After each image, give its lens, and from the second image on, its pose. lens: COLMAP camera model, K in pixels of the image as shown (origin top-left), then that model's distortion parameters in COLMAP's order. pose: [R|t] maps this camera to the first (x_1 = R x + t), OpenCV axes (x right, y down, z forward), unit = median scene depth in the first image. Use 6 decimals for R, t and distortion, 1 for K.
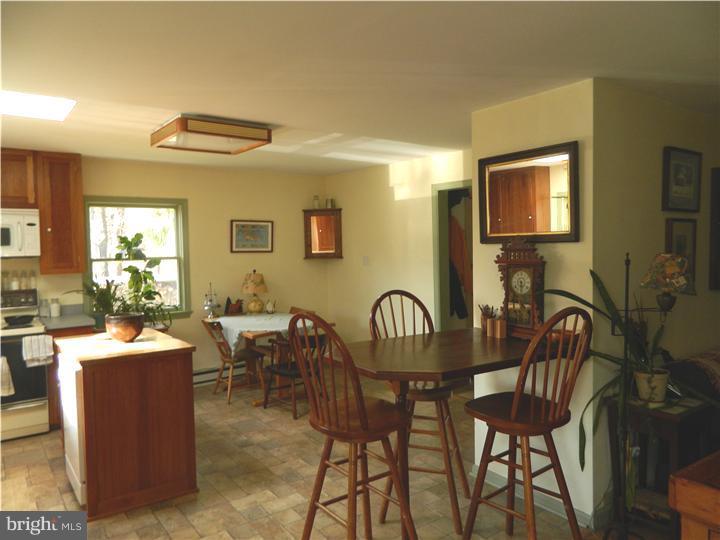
lens RADIAL K [[536.4, 0, 360.0], [0, 536.4, 270.0], [0, 0, 1]] dist [0.000680, -0.002351]
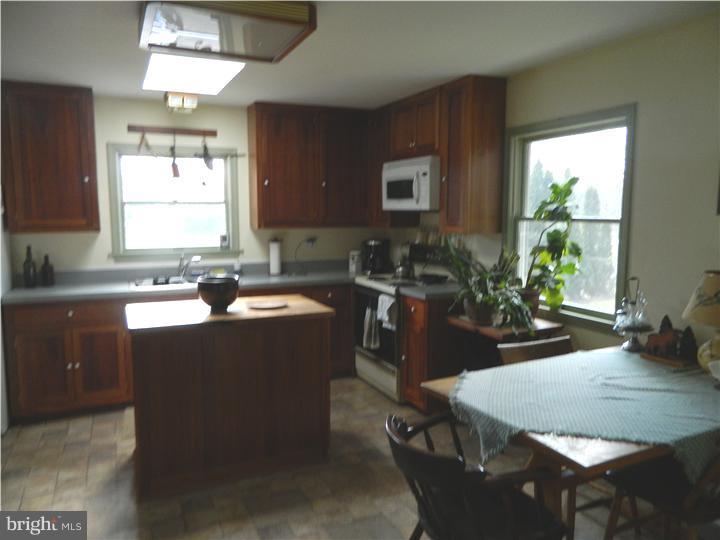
lens RADIAL K [[536.4, 0, 360.0], [0, 536.4, 270.0], [0, 0, 1]] dist [0.000680, -0.002351]
pose [[-0.201075, 0.132175, -0.970618, 0.258242], [-0.040530, 0.988884, 0.143059, -0.046399], [0.978737, 0.068105, -0.193483, 0.983431]]
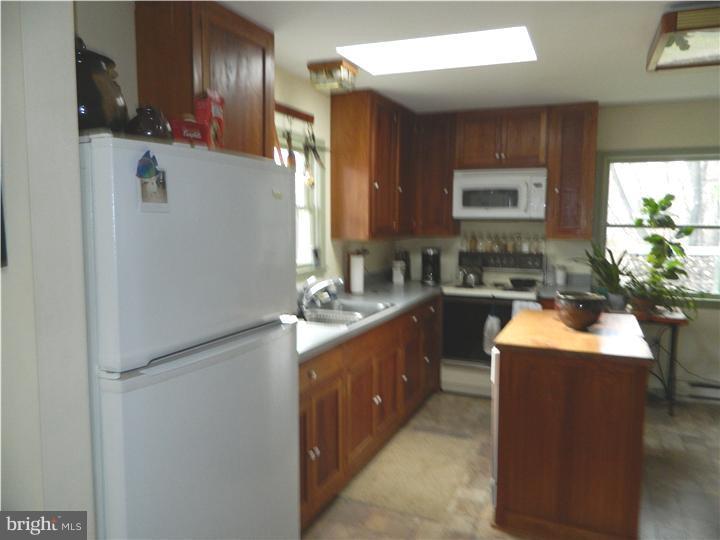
lens RADIAL K [[536.4, 0, 360.0], [0, 536.4, 270.0], [0, 0, 1]] dist [0.000680, -0.002351]
pose [[0.505217, 0.109385, -0.856032, 0.053655], [-0.056377, 0.993999, 0.093742, -0.005980], [0.861149, 0.000900, 0.508352, 0.222732]]
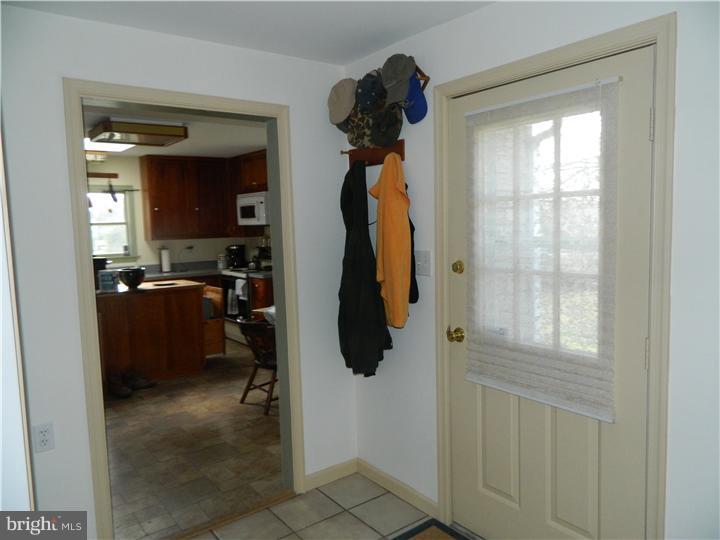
lens RADIAL K [[527.5, 0, 360.0], [0, 527.5, 270.0], [0, 0, 1]] dist [0.001920, -0.002935]
pose [[0.022273, 0.111142, -0.993555, 0.729567], [-0.021038, 0.993633, 0.110679, -0.061614], [0.999531, 0.018437, 0.024469, 1.122514]]
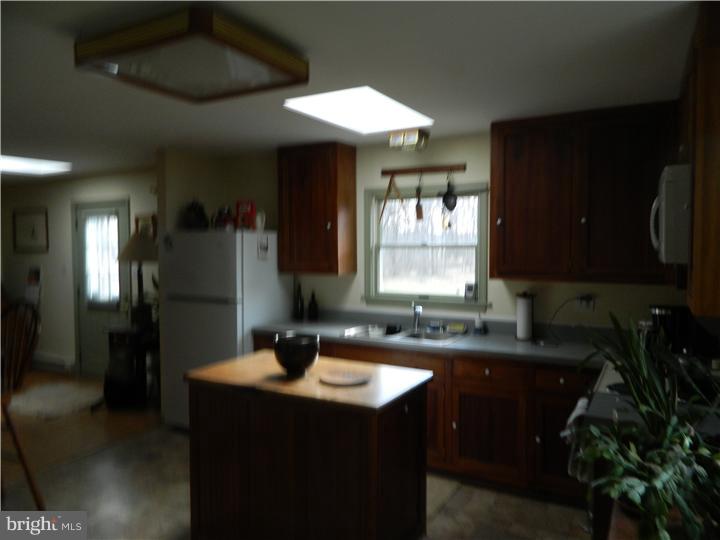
lens RADIAL K [[527.5, 0, 360.0], [0, 527.5, 270.0], [0, 0, 1]] dist [0.001920, -0.002935]
pose [[-0.911880, 0.041003, -0.408403, -0.152984], [0.000226, 0.995048, 0.099396, -0.062520], [0.410456, 0.090545, -0.907374, 1.214328]]
